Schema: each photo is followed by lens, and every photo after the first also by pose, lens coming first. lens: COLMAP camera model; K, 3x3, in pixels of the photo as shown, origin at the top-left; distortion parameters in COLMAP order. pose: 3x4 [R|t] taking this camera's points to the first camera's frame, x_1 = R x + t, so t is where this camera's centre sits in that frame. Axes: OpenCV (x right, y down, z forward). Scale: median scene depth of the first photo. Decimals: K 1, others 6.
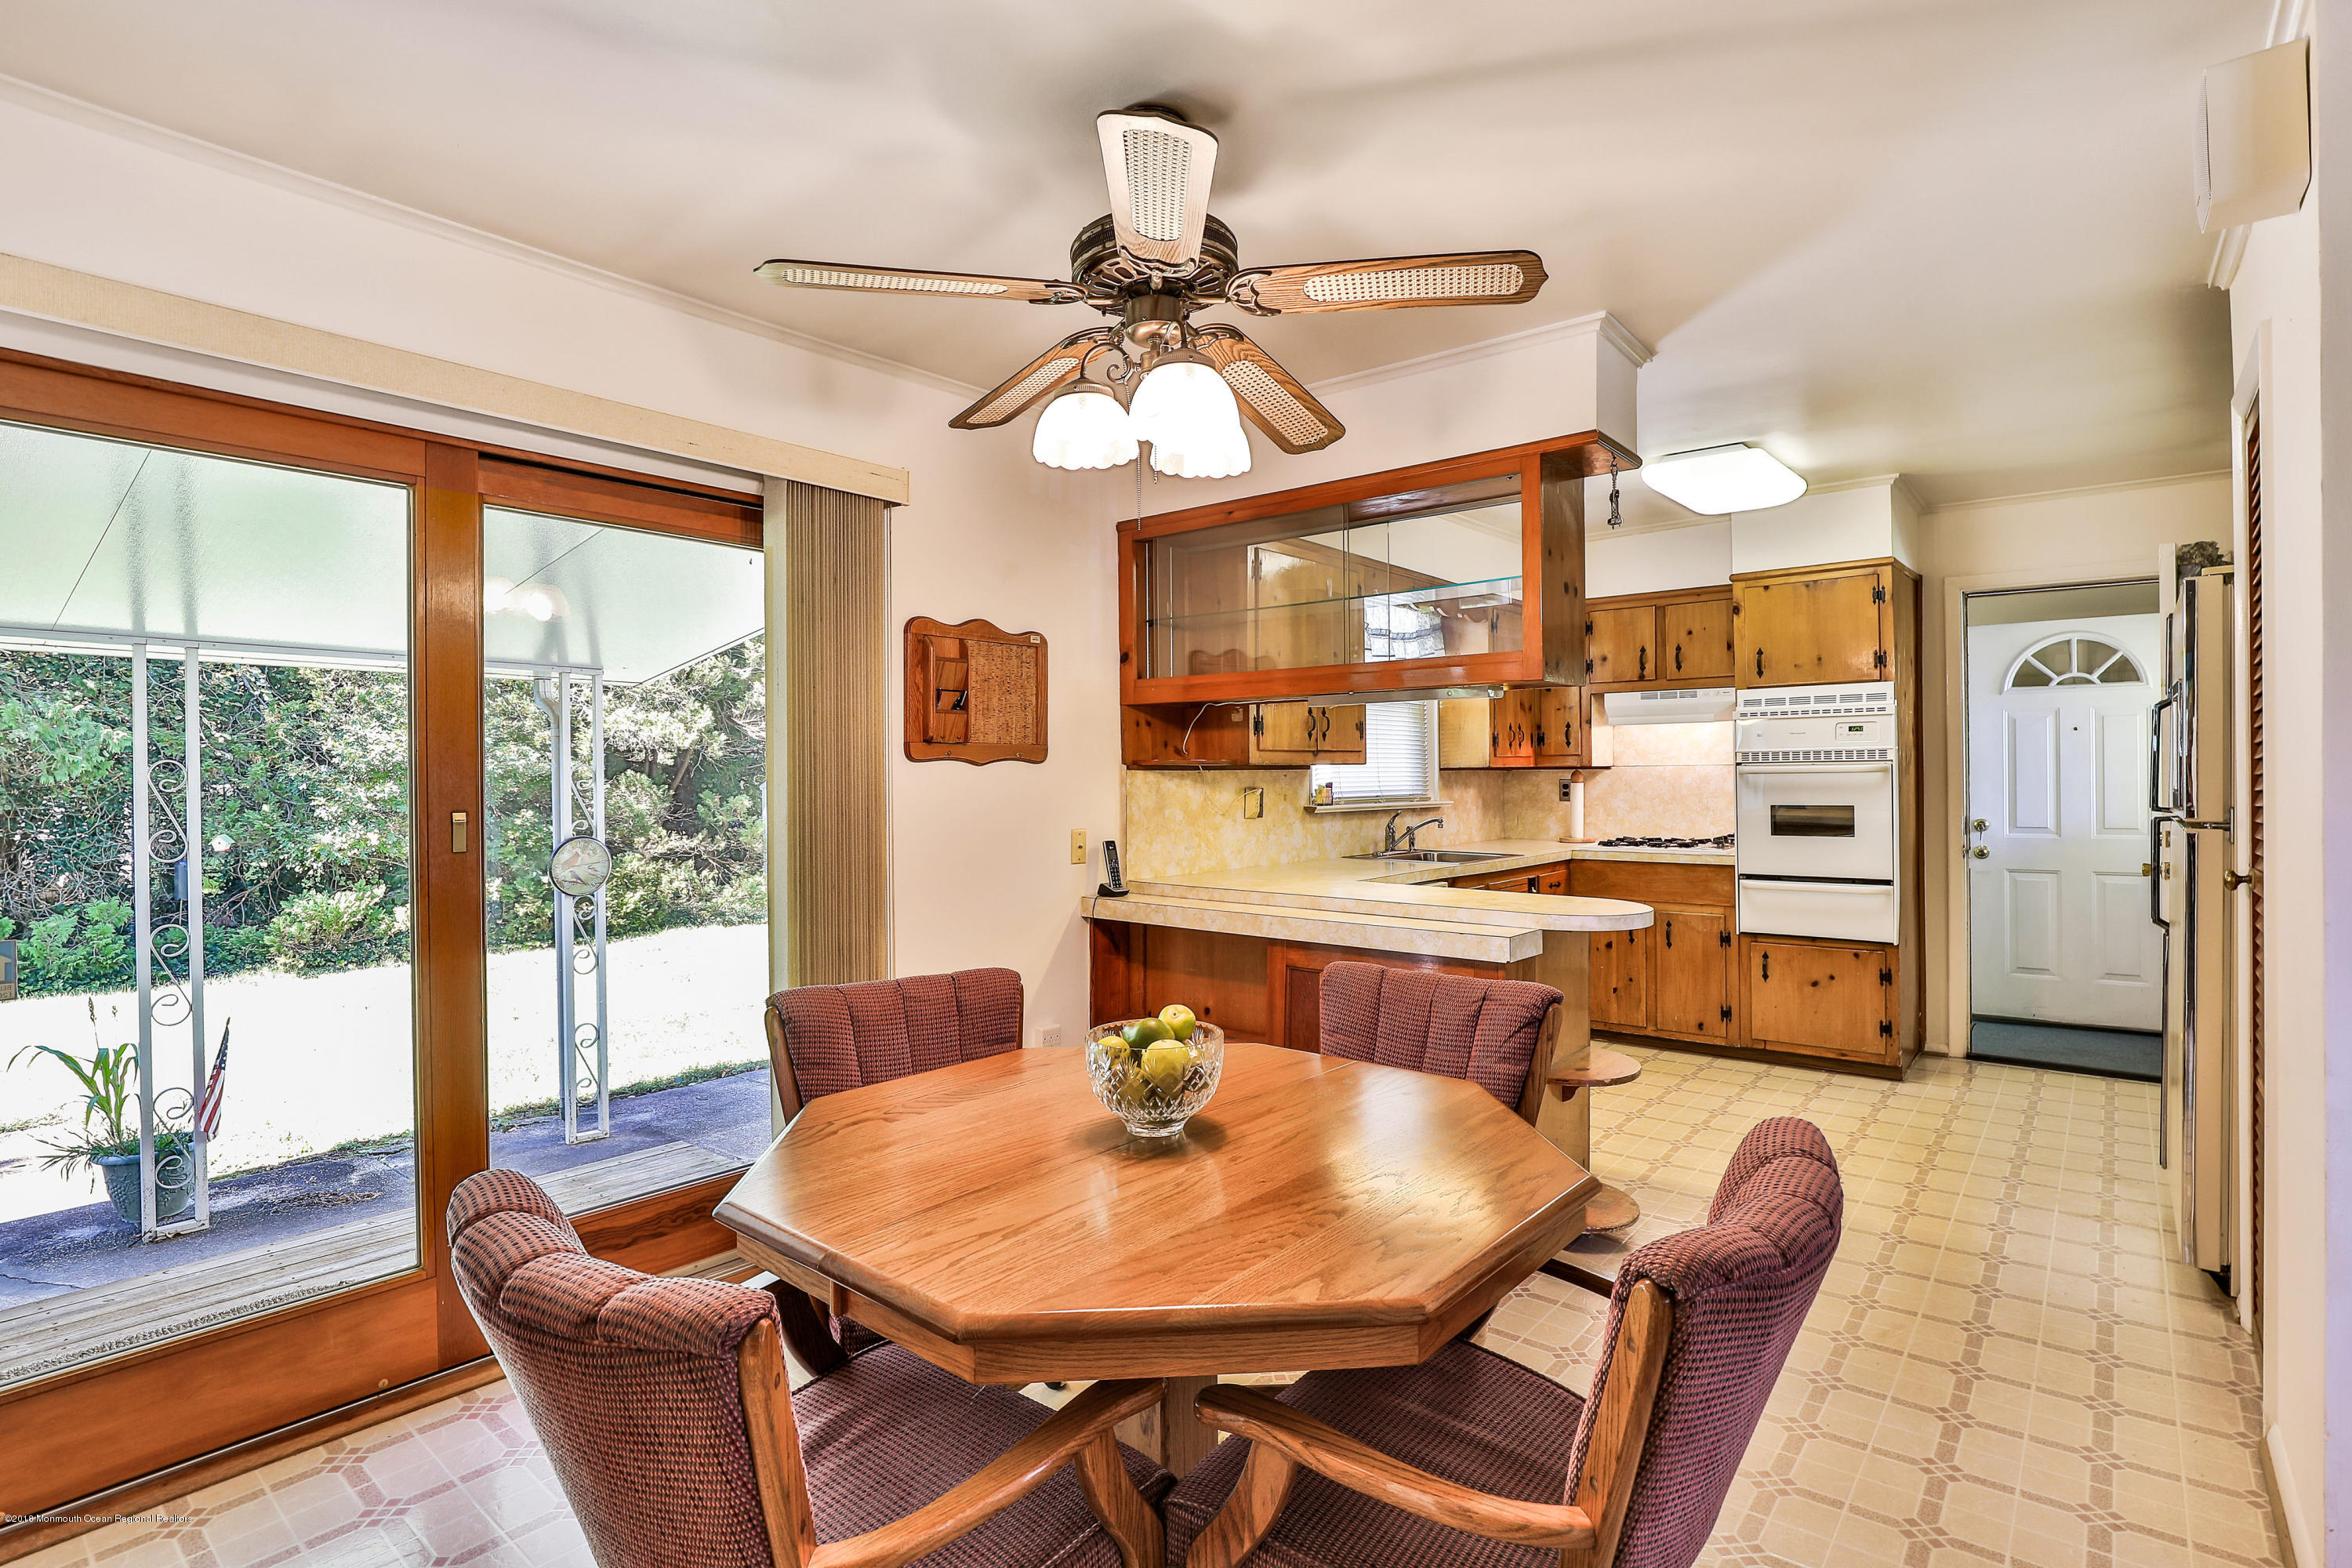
lens RADIAL K [[1145.8, 0, 1191.7], [0, 1145.8, 781.3], [0, 0, 1]] dist [-0.006752, -0.001276]
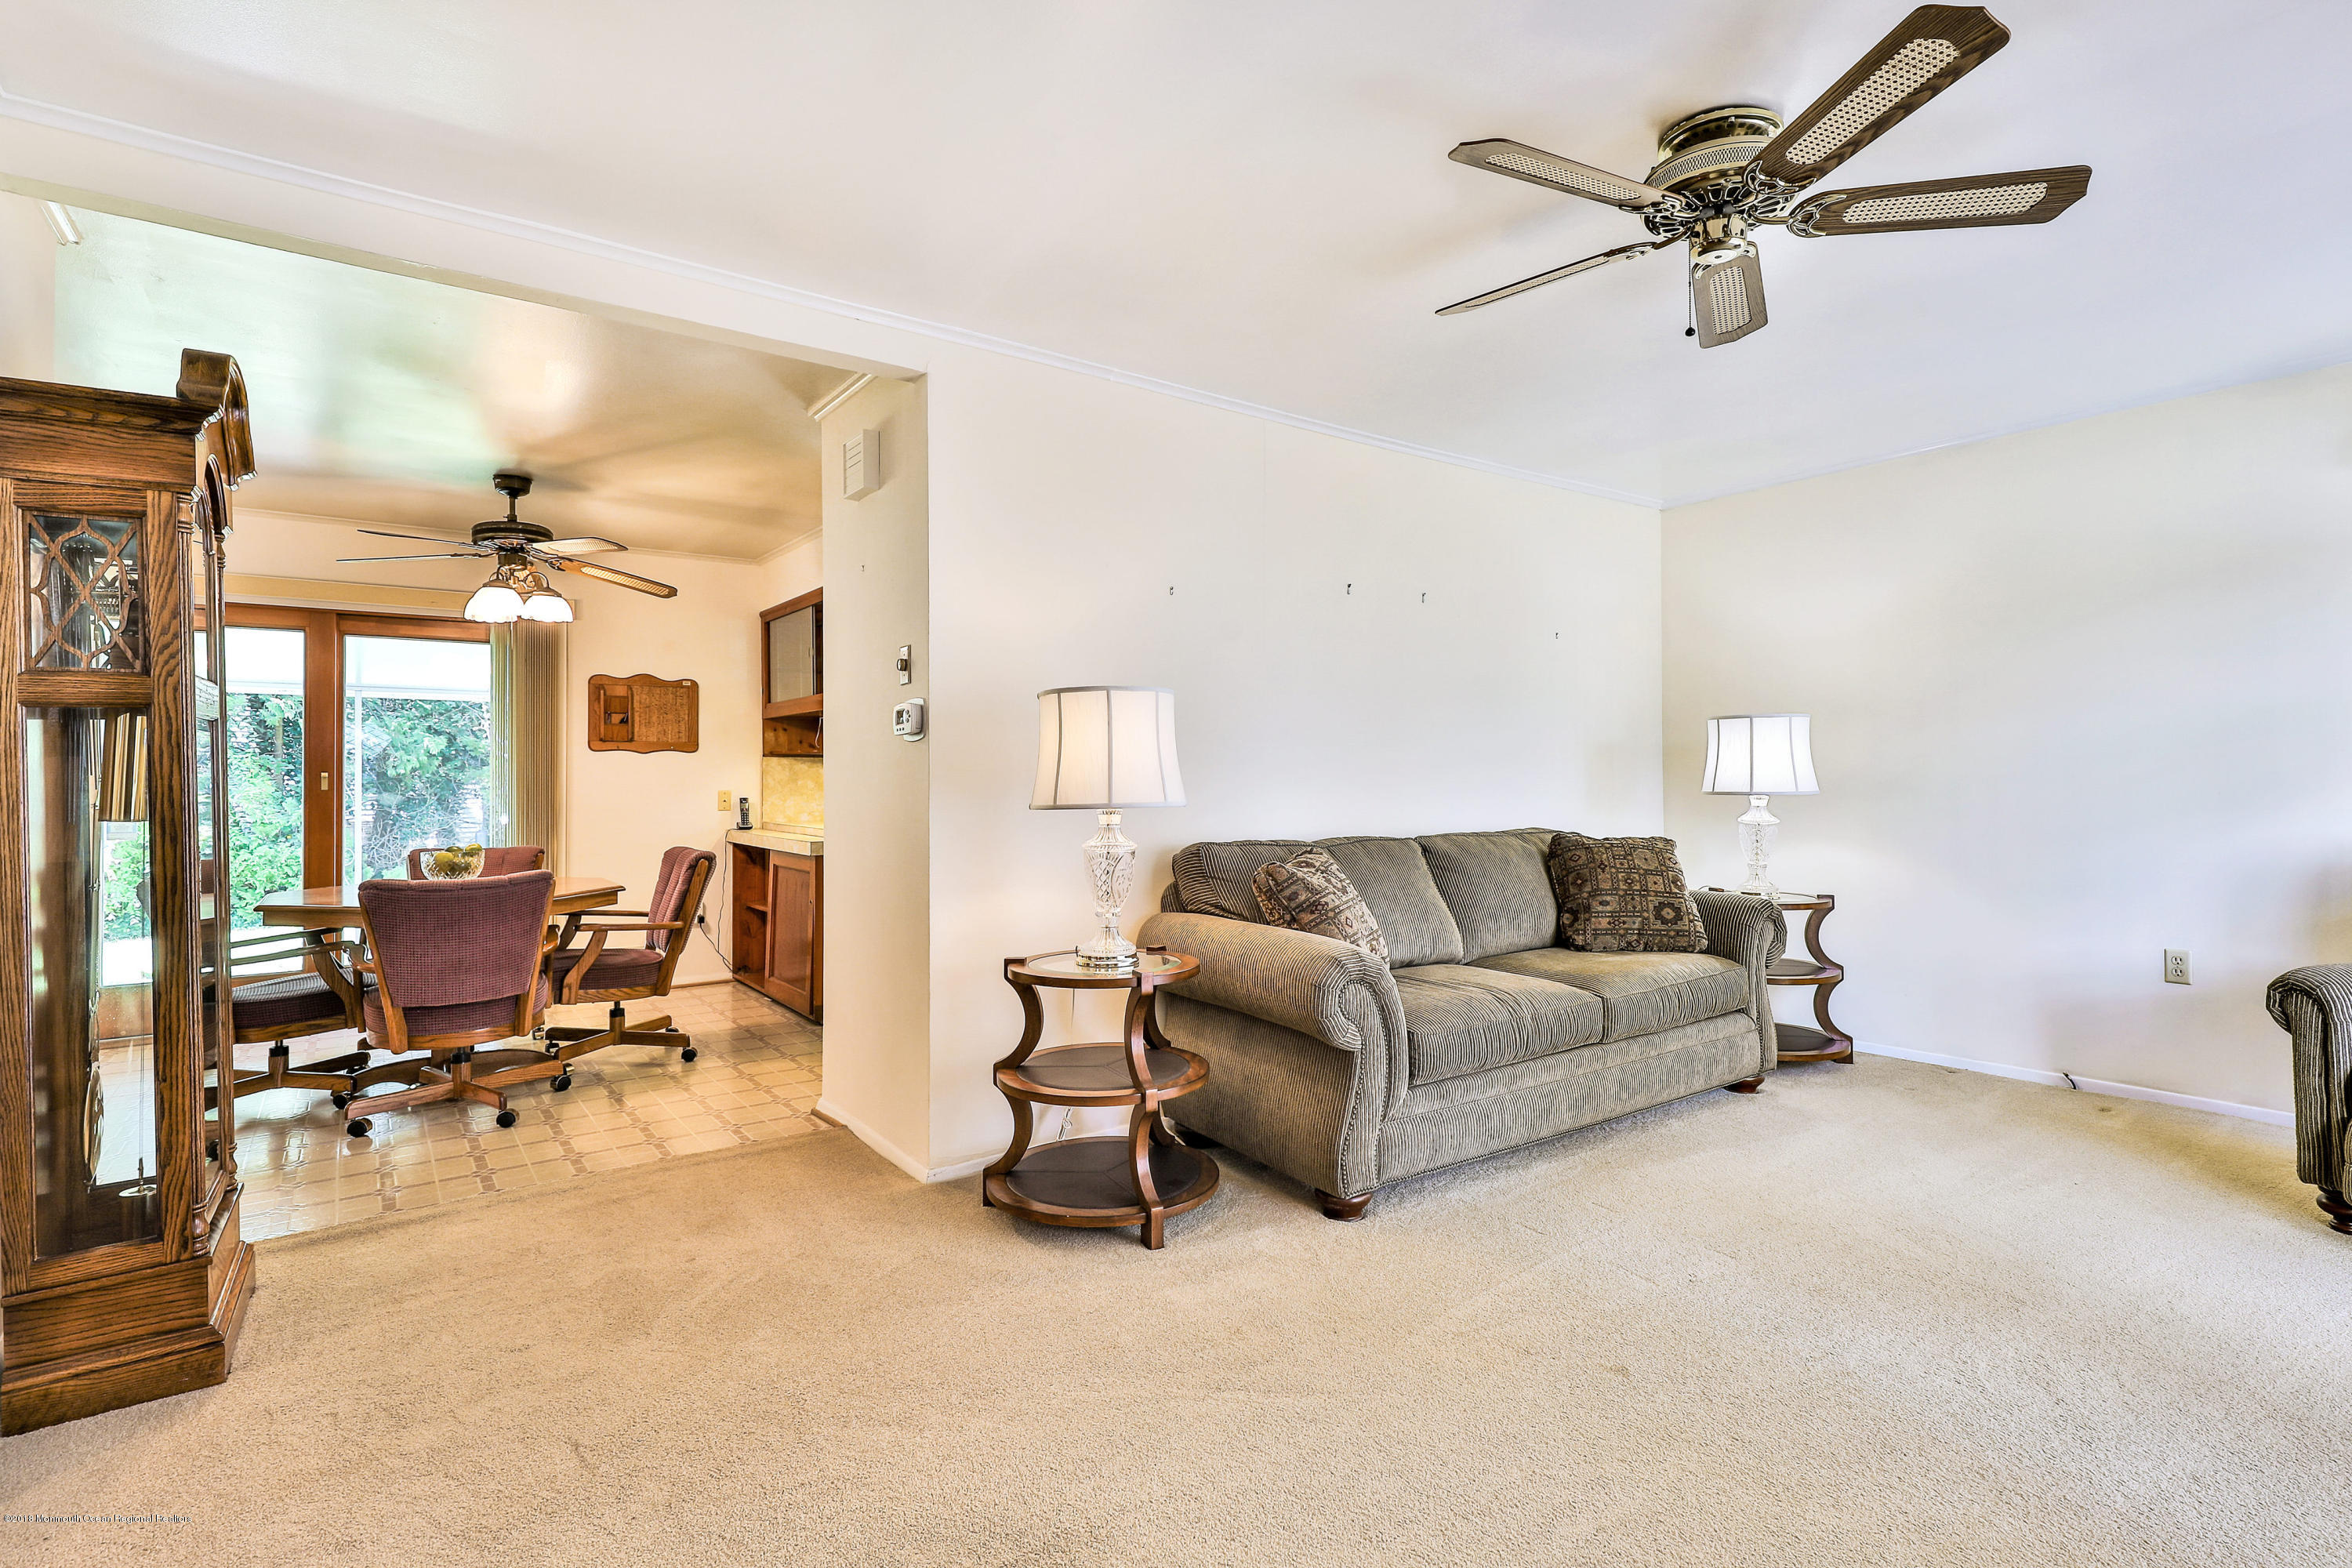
lens RADIAL K [[1145.8, 0, 1226.4], [0, 1145.8, 762.6], [0, 0, 1]] dist [-0.006752, -0.001276]
pose [[0.969441, -0.003800, -0.245294, 0.825295], [-0.000585, 0.999841, -0.017799, 0.022891], [0.245322, 0.017398, 0.969285, -0.380294]]
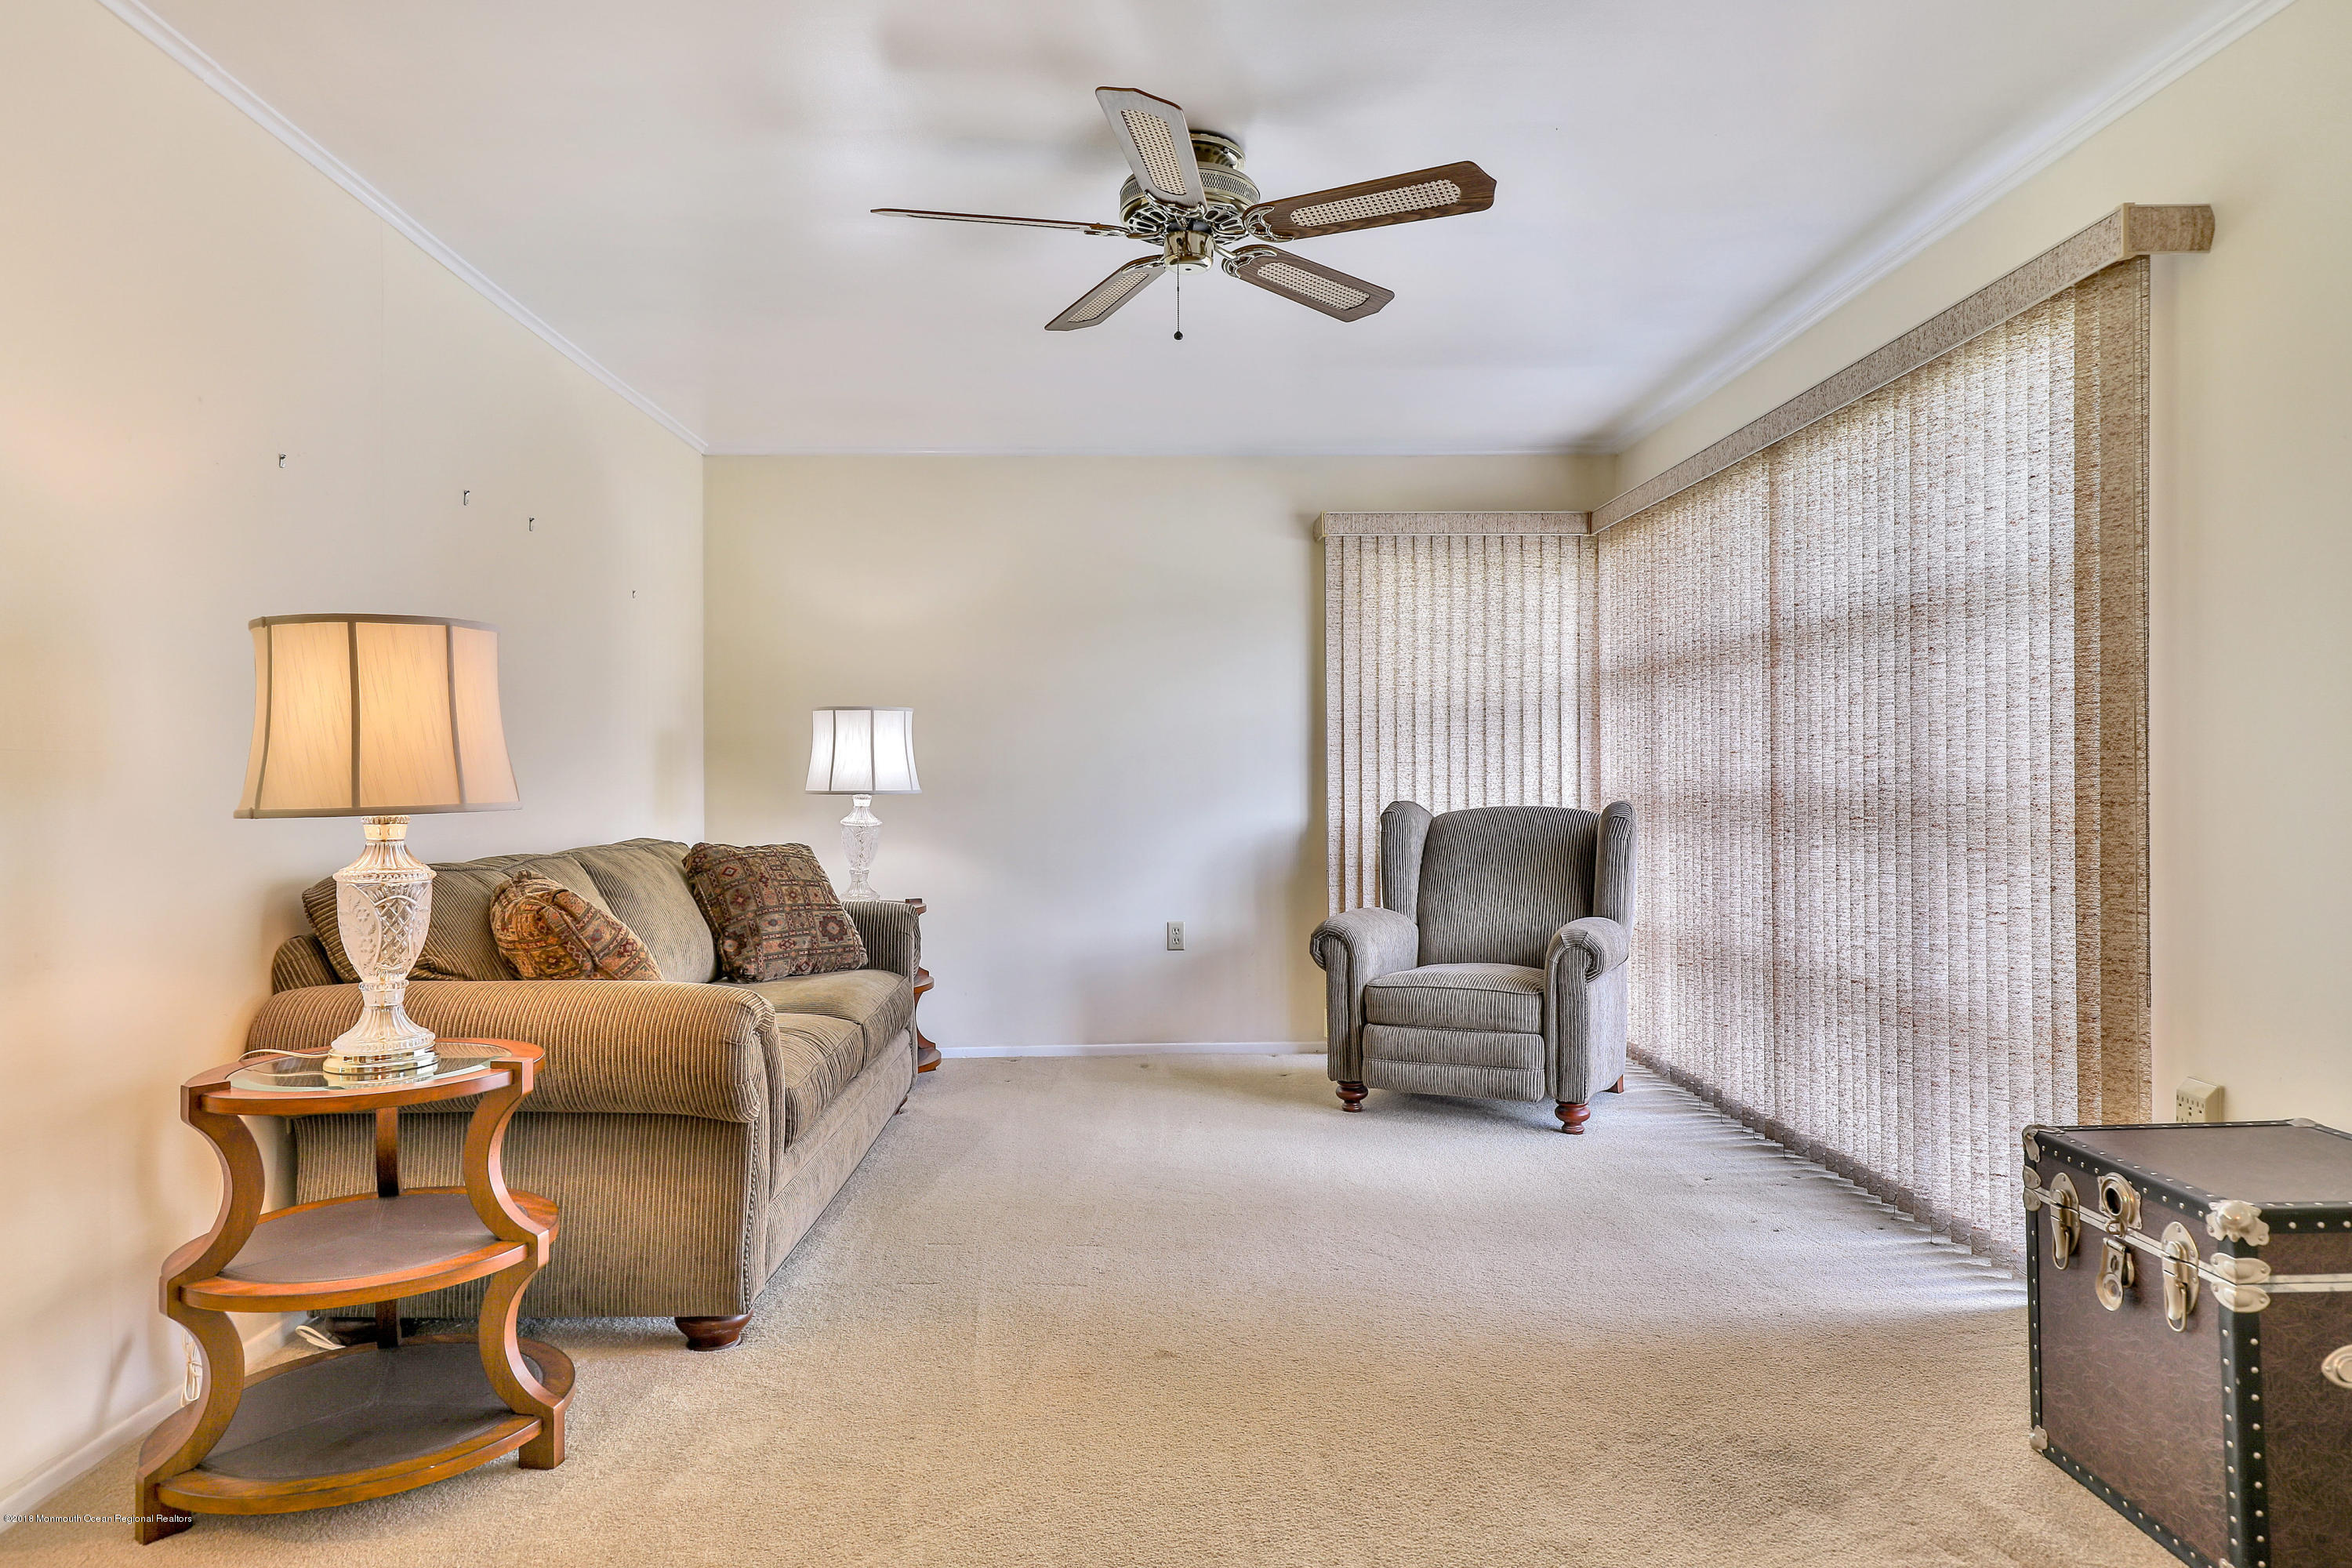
lens RADIAL K [[1437.5, 0, 1210.7], [0, 1437.5, 785.3], [0, 0, 1]] dist [0.009438, 0.000860]
pose [[0.732813, -0.001465, 0.680428, 0.489922], [0.004635, 0.999985, -0.002839, 0.029445], [-0.680414, 0.005234, 0.732809, -0.335325]]
